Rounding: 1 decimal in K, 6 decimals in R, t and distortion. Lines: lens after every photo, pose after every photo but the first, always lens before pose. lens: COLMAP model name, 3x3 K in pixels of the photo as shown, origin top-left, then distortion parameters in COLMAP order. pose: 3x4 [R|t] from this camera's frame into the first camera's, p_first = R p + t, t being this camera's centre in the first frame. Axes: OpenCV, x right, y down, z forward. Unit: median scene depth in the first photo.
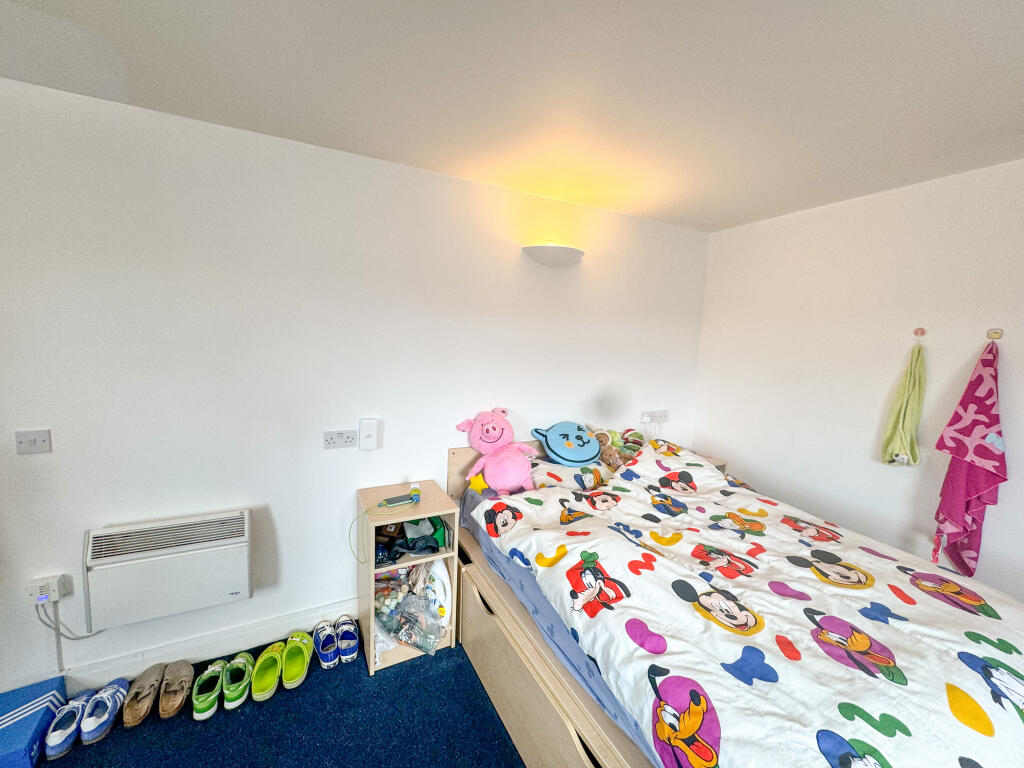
lens RADIAL K [[409.3, 0, 512.0], [0, 409.3, 384.0], [0, 0, 1]] dist [-0.002971, 0.000204]
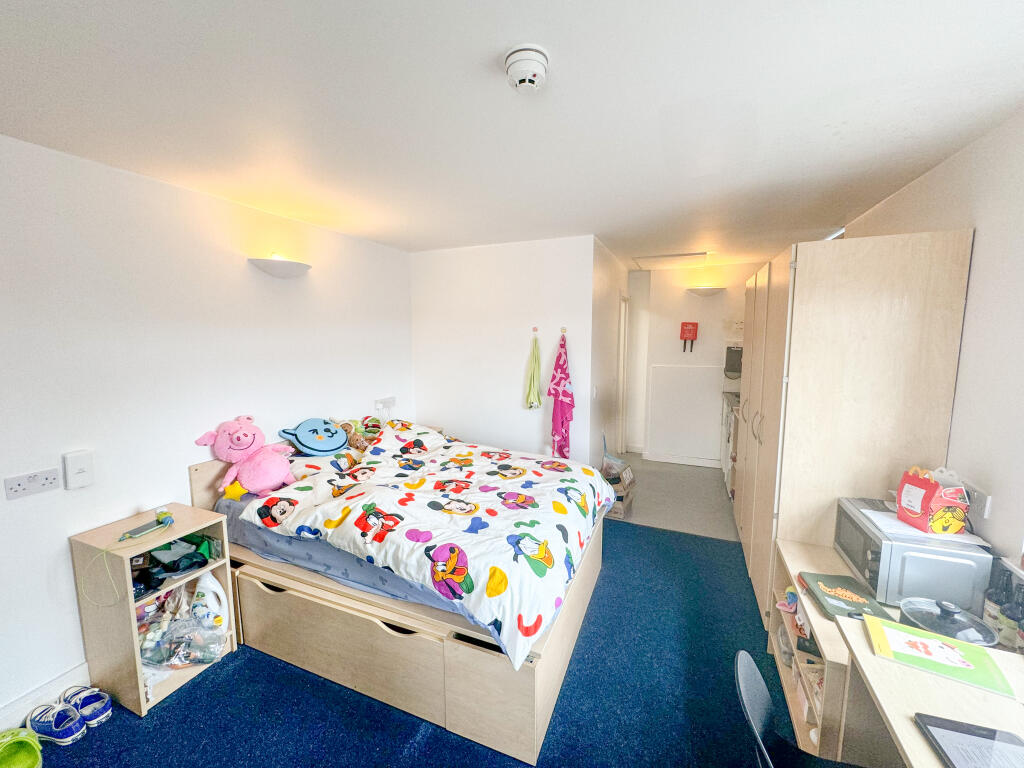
lens RADIAL K [[409.3, 0, 512.0], [0, 409.3, 384.0], [0, 0, 1]] dist [-0.002971, 0.000204]
pose [[0.766872, -0.118151, 0.630831, -0.197548], [0.104675, 0.992773, 0.058692, -0.012510], [-0.633206, 0.021023, 0.773698, -0.281774]]
